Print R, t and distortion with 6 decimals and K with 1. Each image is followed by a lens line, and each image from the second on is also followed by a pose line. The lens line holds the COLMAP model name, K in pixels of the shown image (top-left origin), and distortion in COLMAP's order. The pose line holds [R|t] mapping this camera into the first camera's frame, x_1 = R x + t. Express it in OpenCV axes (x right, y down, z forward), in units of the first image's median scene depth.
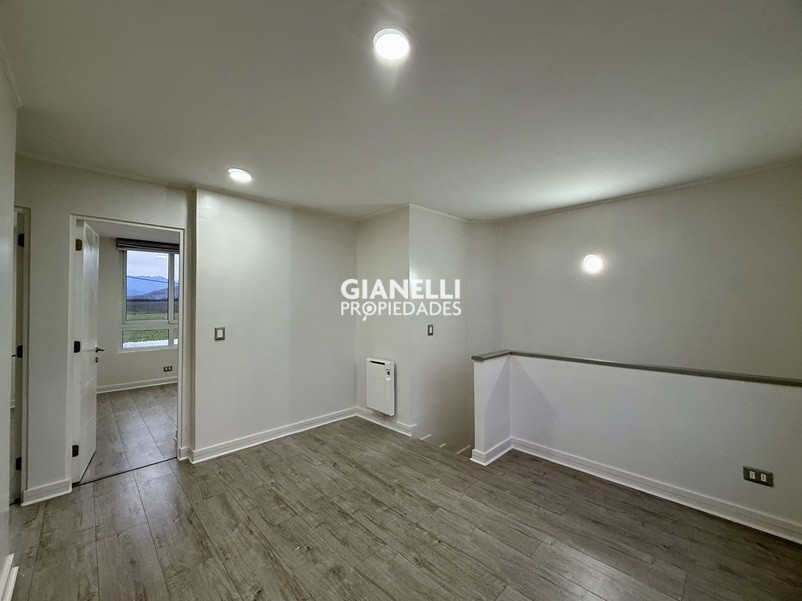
lens RADIAL K [[322.1, 0, 394.6], [0, 322.1, 300.9], [0, 0, 1]] dist [-0.000964, 0.000386]
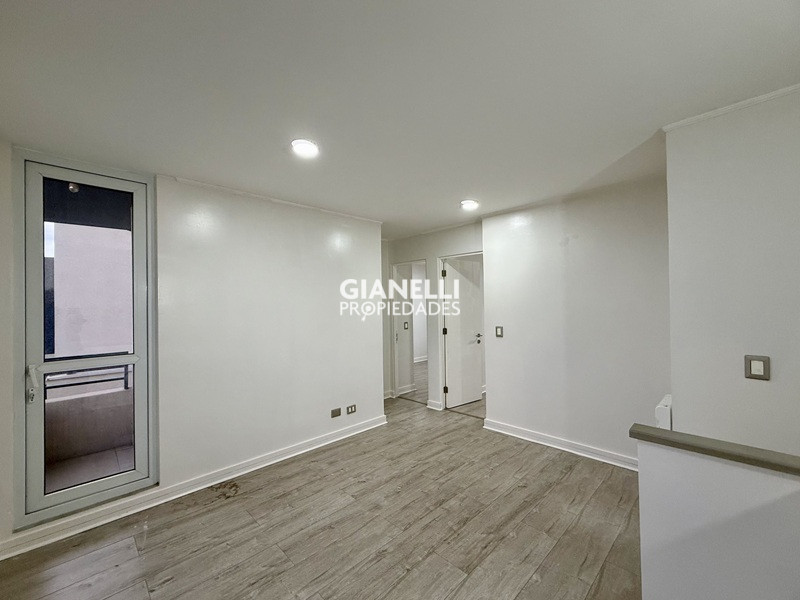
lens RADIAL K [[321.3, 0, 397.1], [0, 321.3, 300.1], [0, 0, 1]] dist [-0.000964, 0.000386]
pose [[0.023882, -0.011566, -0.999648, 0.849033], [0.028980, 0.999521, -0.010872, -0.018915], [0.999295, -0.028710, 0.024205, 0.763044]]
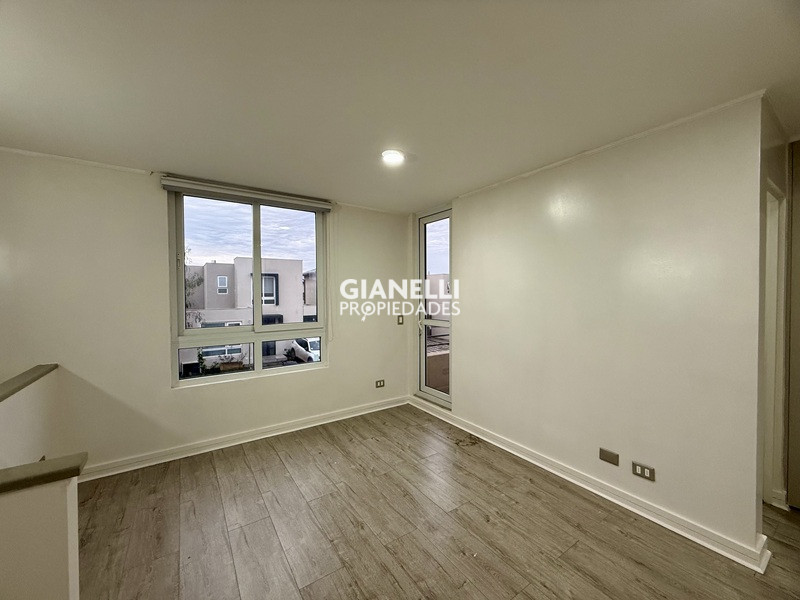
lens RADIAL K [[321.3, 0, 408.7], [0, 321.3, 300.6], [0, 0, 1]] dist [-0.000964, 0.000386]
pose [[-0.991738, 0.003408, 0.128238, -0.178127], [0.004826, 0.999931, 0.010747, -0.006283], [-0.128193, 0.011277, -0.991685, 1.536052]]
